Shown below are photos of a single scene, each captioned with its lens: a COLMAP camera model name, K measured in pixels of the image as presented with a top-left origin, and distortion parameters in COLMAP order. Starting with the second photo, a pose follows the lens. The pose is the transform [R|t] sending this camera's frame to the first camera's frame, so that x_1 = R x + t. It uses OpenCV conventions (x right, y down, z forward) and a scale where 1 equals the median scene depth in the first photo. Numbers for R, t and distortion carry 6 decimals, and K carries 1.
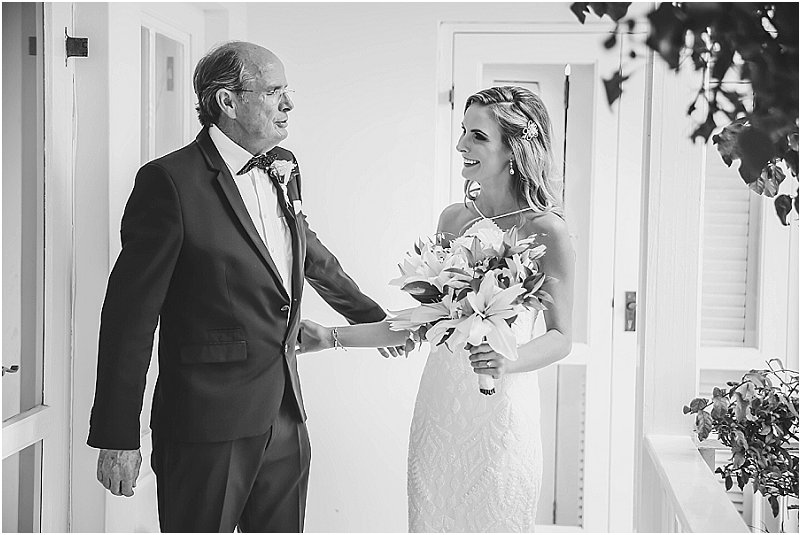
lens RADIAL K [[1501.9, 0, 397.4], [0, 1501.9, 271.0], [0, 0, 1]] dist [0.206264, 0.000000]
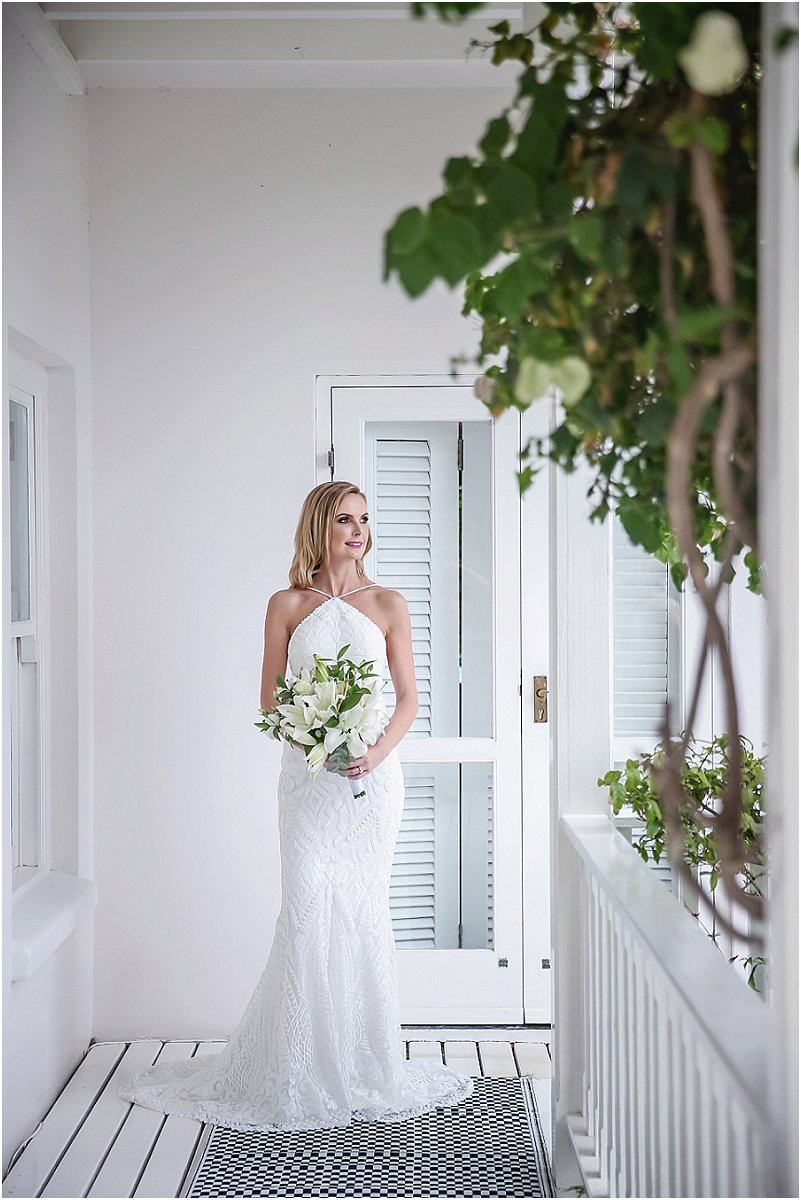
lens RADIAL K [[2224.9, 0, 402.2], [0, 2224.9, 595.1], [0, 0, 1]] dist [0.083668, 0.000000]
pose [[0.995151, -0.025218, 0.095076, -0.073811], [0.029048, 0.998812, -0.039120, 0.022407], [-0.093977, 0.041692, 0.994701, -0.442433]]
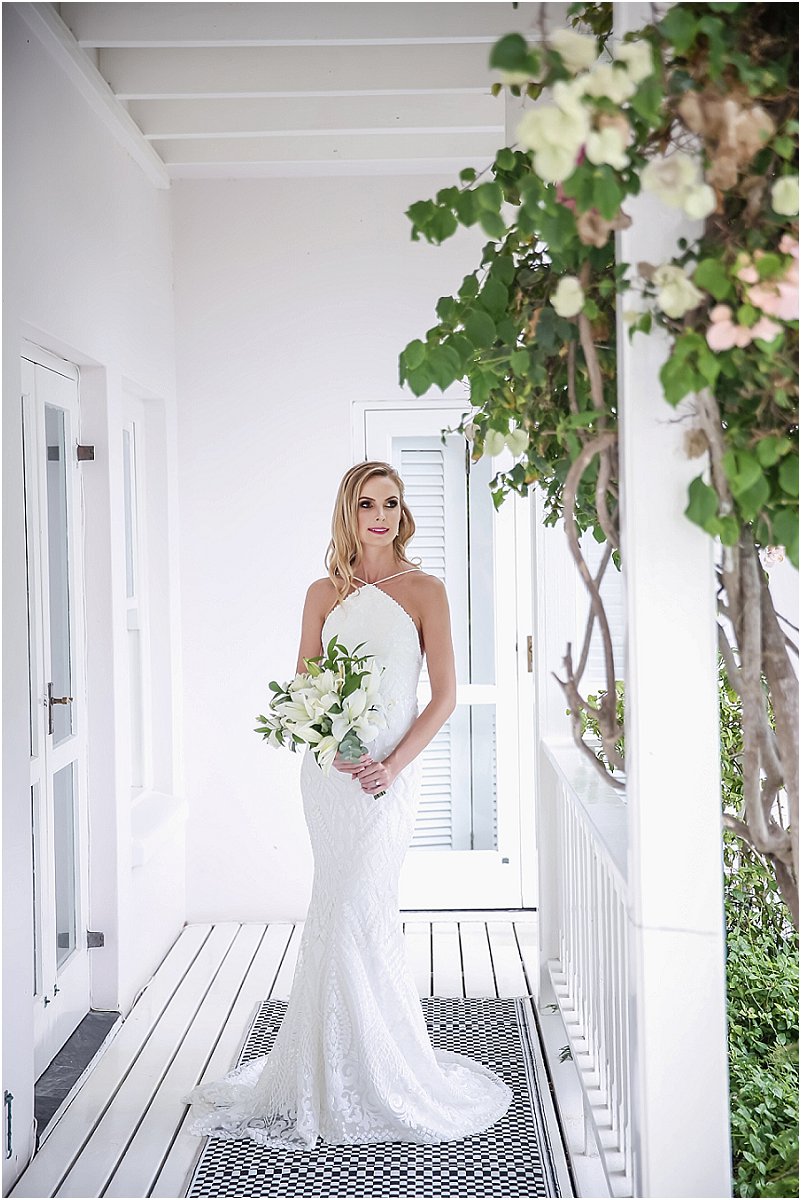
lens RADIAL K [[2095.6, 0, 401.9], [0, 2095.6, 601.0], [0, 0, 1]] dist [0.021459, 0.000000]
pose [[0.996052, -0.038701, 0.079888, -0.099721], [0.040689, 0.998898, -0.023401, 0.030885], [-0.078894, 0.026559, 0.996529, -0.834903]]
